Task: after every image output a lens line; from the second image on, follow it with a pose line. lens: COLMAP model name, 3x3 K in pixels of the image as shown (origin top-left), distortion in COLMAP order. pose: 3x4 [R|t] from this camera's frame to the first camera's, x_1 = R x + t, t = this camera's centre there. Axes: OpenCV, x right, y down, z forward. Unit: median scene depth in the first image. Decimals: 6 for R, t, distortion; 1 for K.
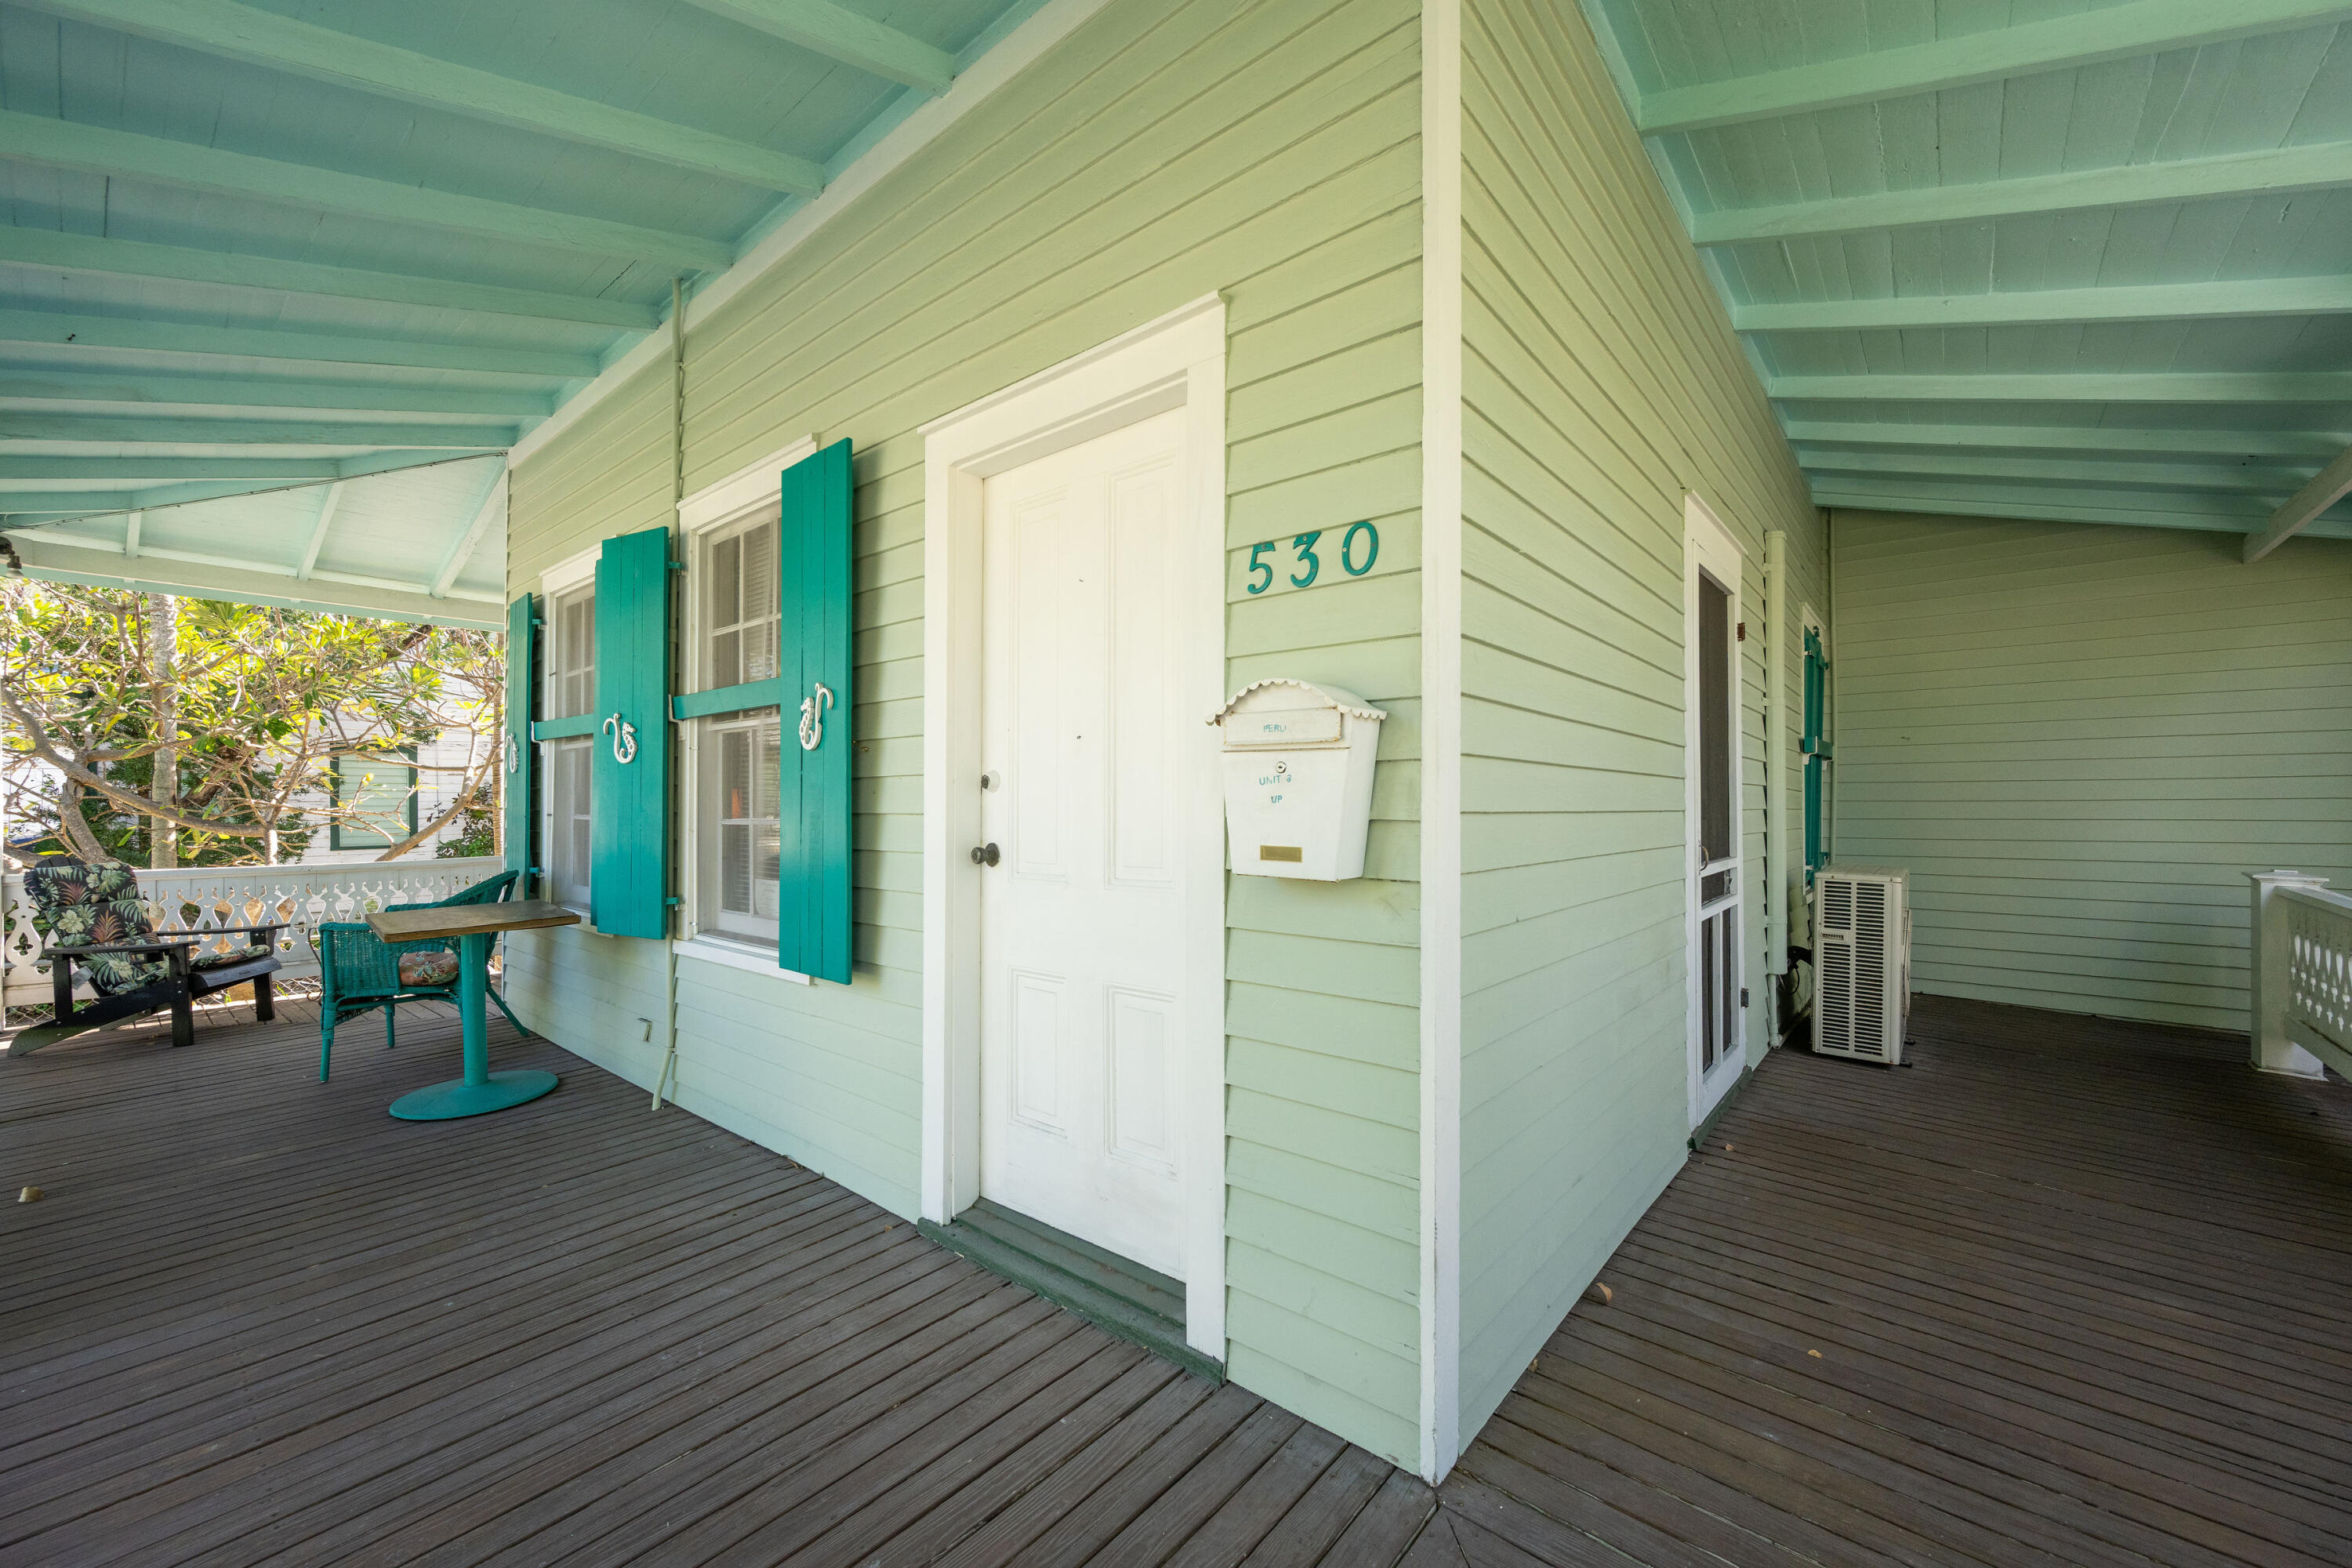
lens RADIAL K [[912.8, 0, 1185.2], [0, 912.8, 793.8], [0, 0, 1]] dist [0.000493, 0.000170]
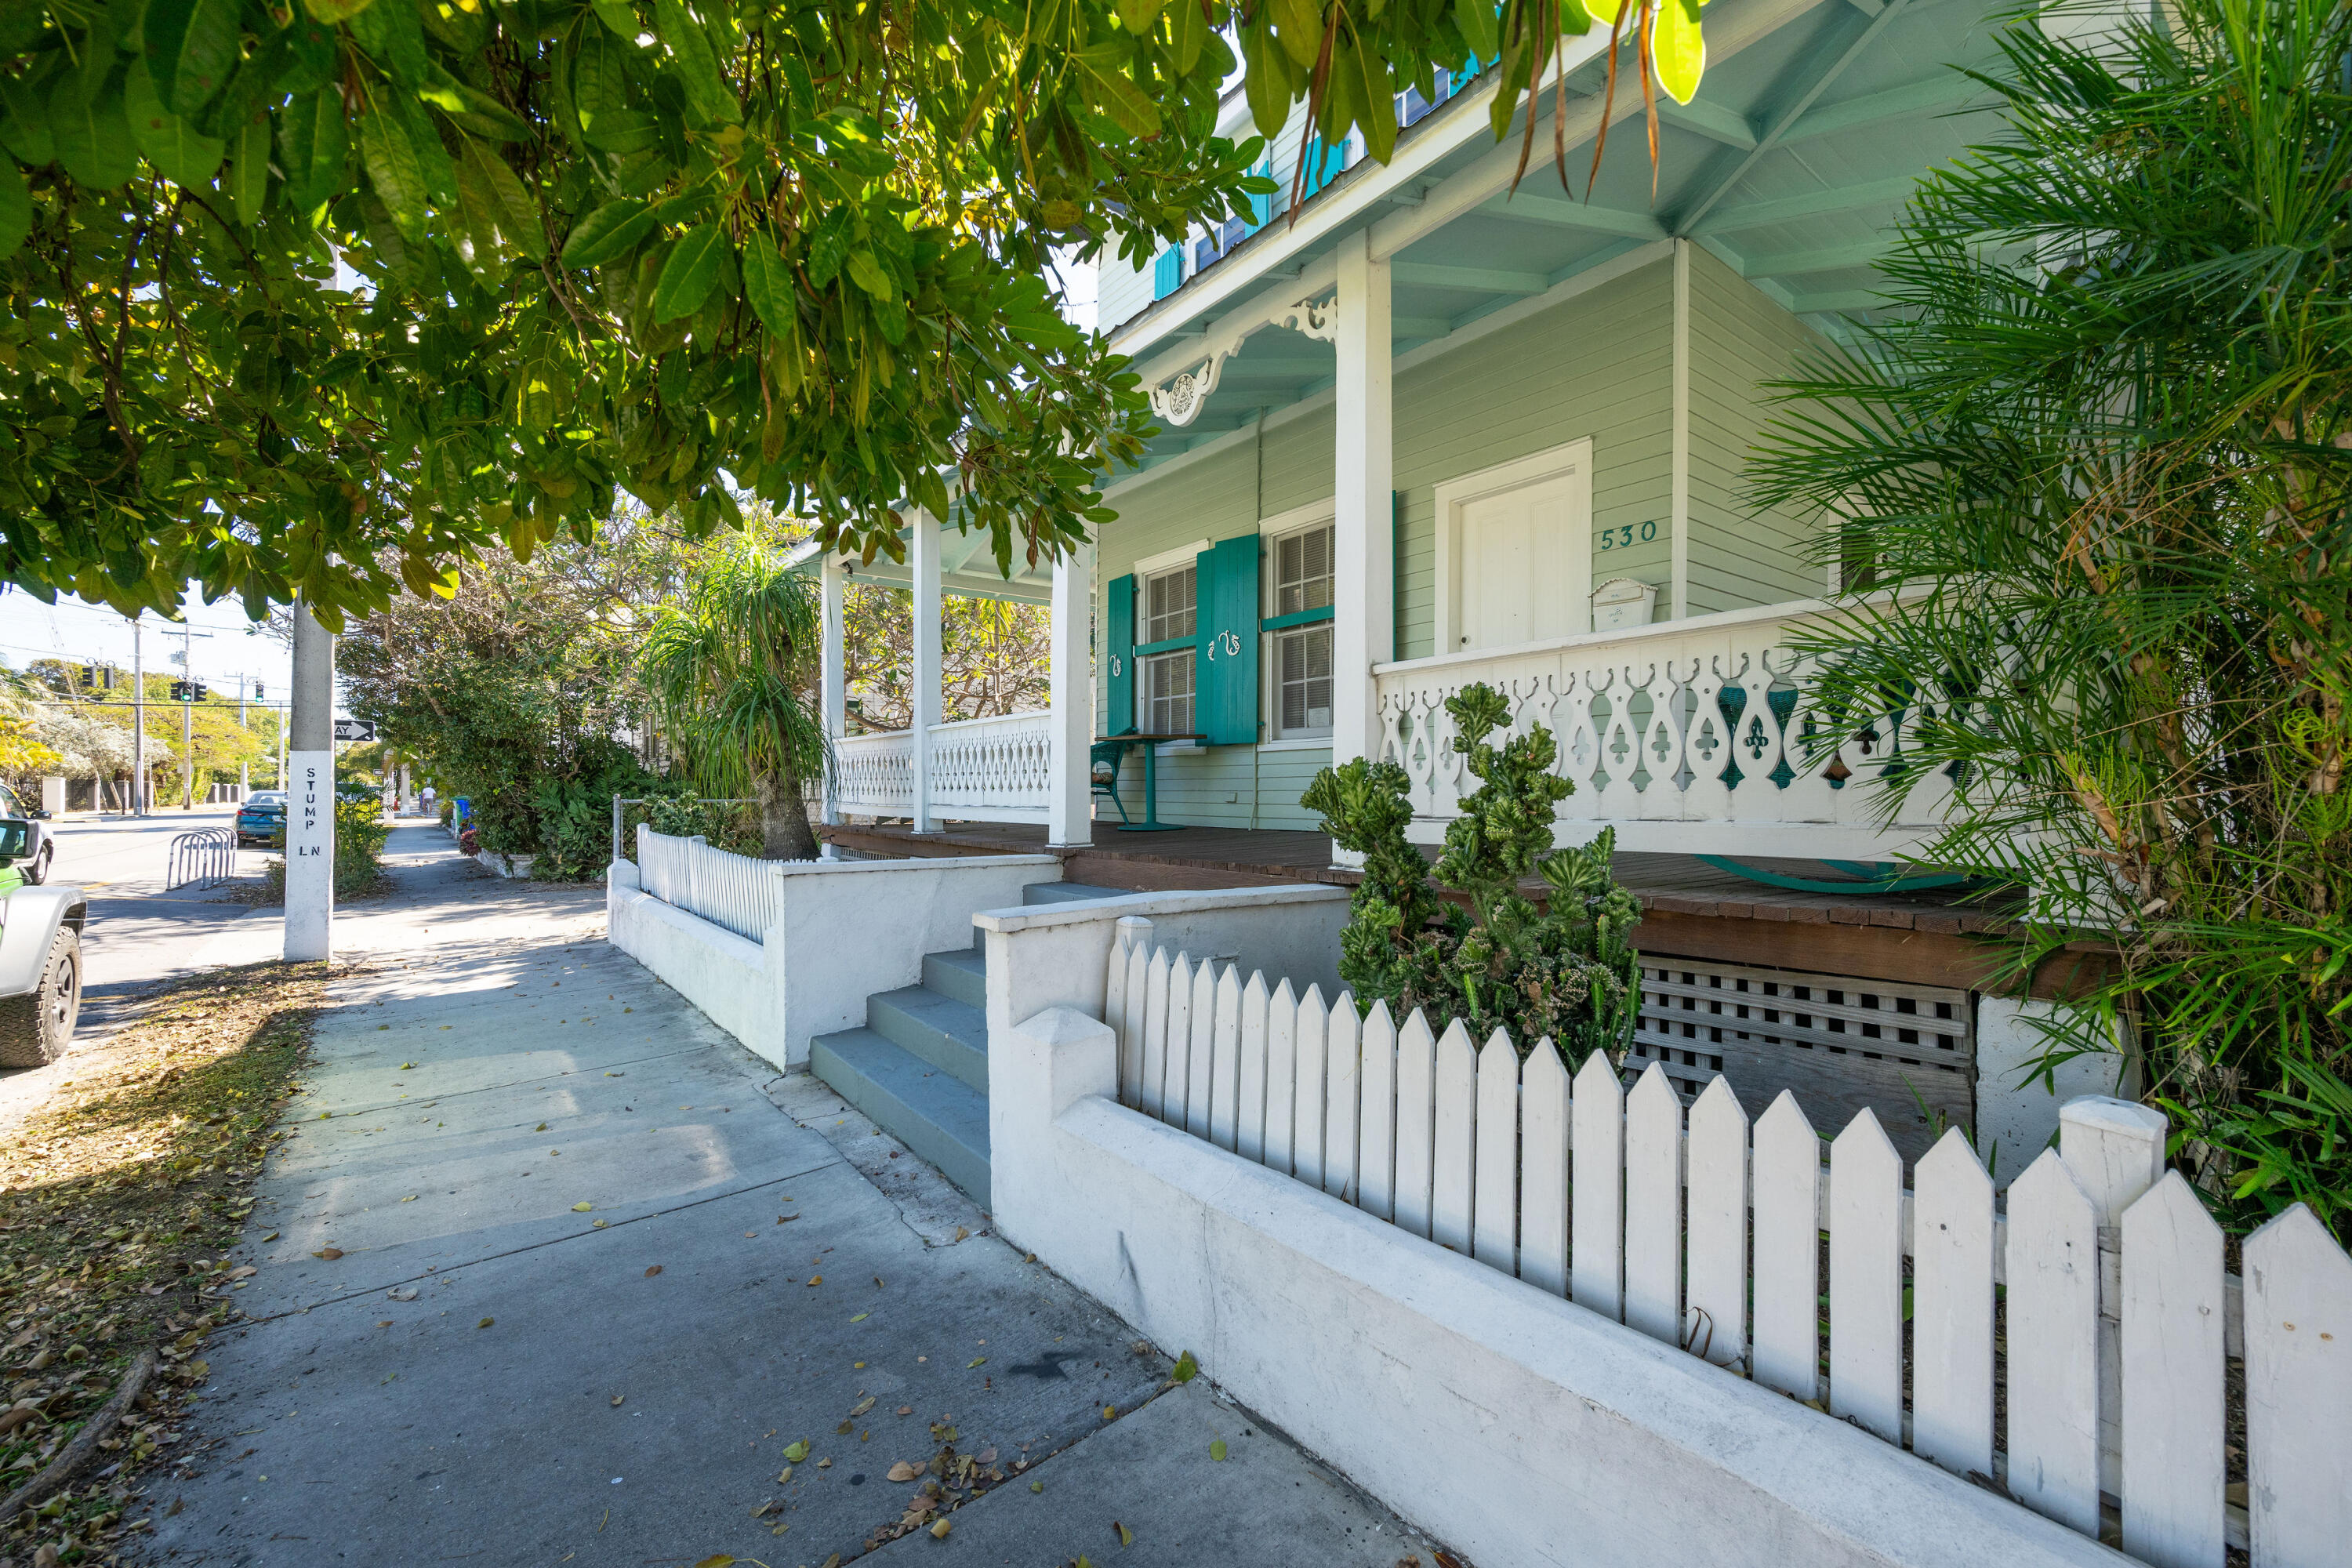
lens RADIAL K [[985.3, 0, 1164.6], [0, 985.3, 797.8], [0, 0, 1]] dist [0.002454, 0.000039]
pose [[0.973093, 0.002227, -0.230403, -0.507762], [0.001963, 0.999837, 0.017953, 0.451605], [0.230406, -0.017923, 0.972930, -2.109561]]
